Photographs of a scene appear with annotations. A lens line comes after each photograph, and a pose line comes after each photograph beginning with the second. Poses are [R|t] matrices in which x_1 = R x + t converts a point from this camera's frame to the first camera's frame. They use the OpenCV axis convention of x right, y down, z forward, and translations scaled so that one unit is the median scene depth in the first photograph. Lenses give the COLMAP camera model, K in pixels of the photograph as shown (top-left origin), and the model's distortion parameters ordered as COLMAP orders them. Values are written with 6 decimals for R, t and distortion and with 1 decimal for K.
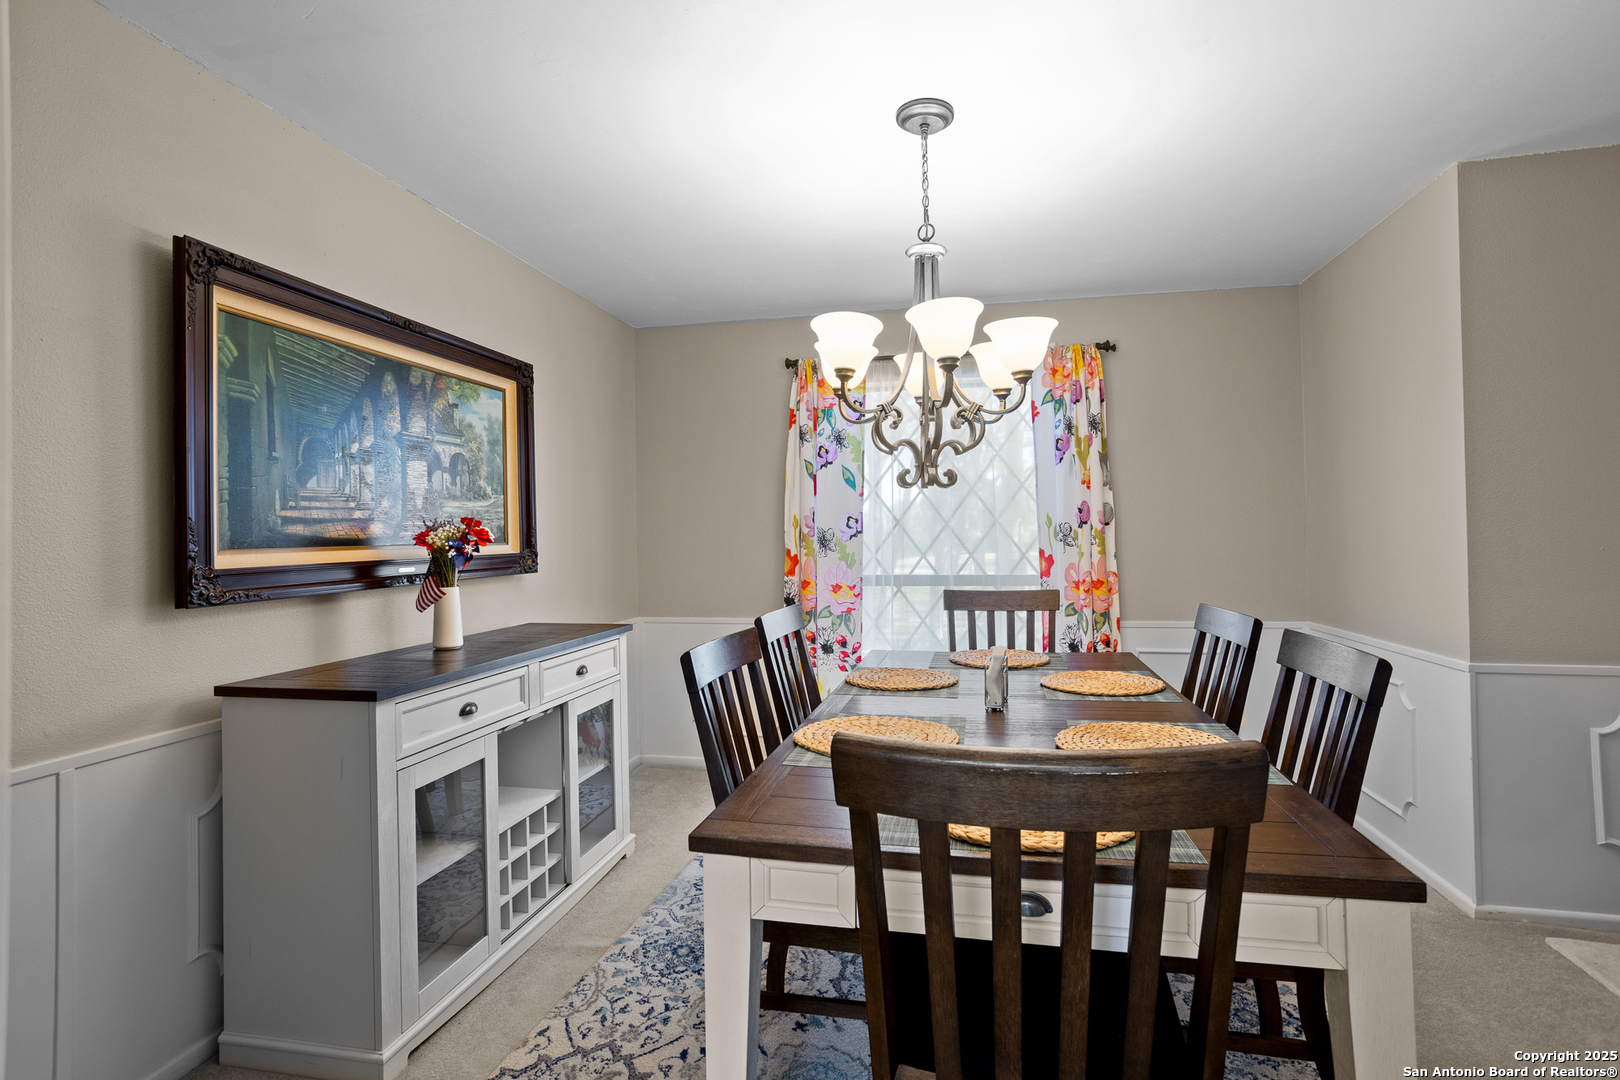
lens RADIAL K [[823.4, 0, 815.2], [0, 823.4, 523.2], [0, 0, 1]] dist [0.000210, 0.000325]
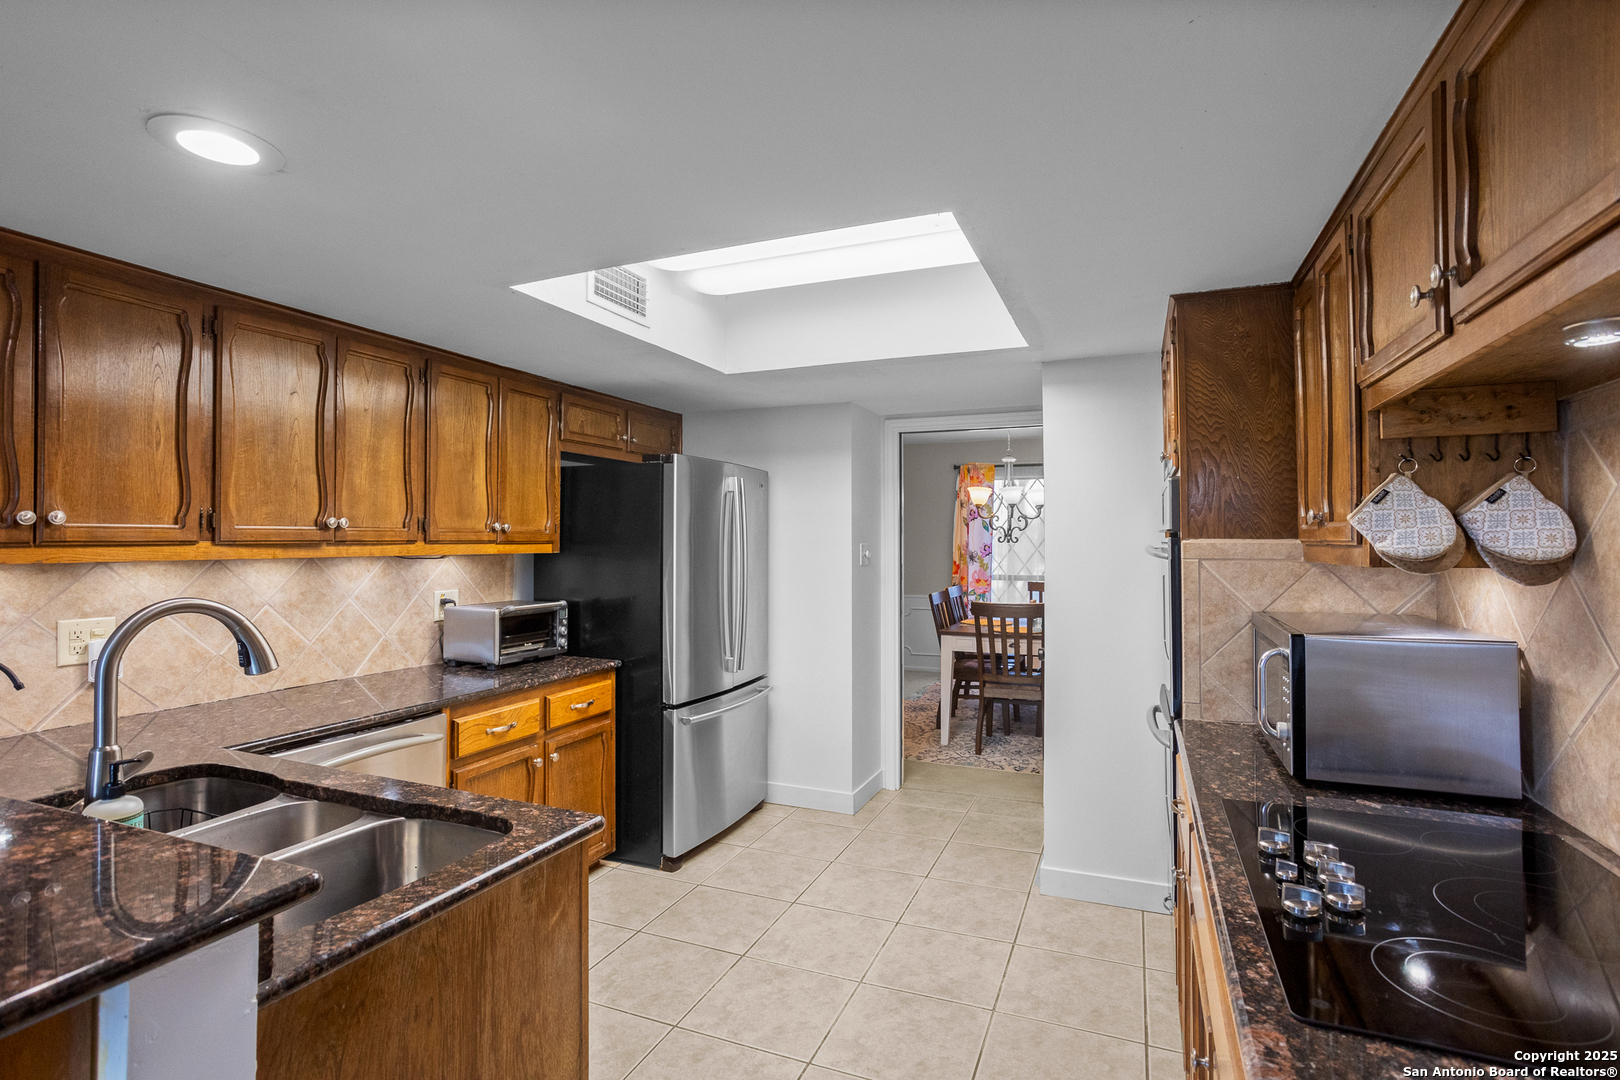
lens RADIAL K [[823.4, 0, 815.2], [0, 823.4, 523.2], [0, 0, 1]] dist [0.000210, 0.000325]
pose [[0.983122, 0.006335, -0.182841, 0.000502], [-0.006280, 0.999980, 0.000879, -0.061388], [0.182843, 0.000284, 0.983142, -1.063459]]
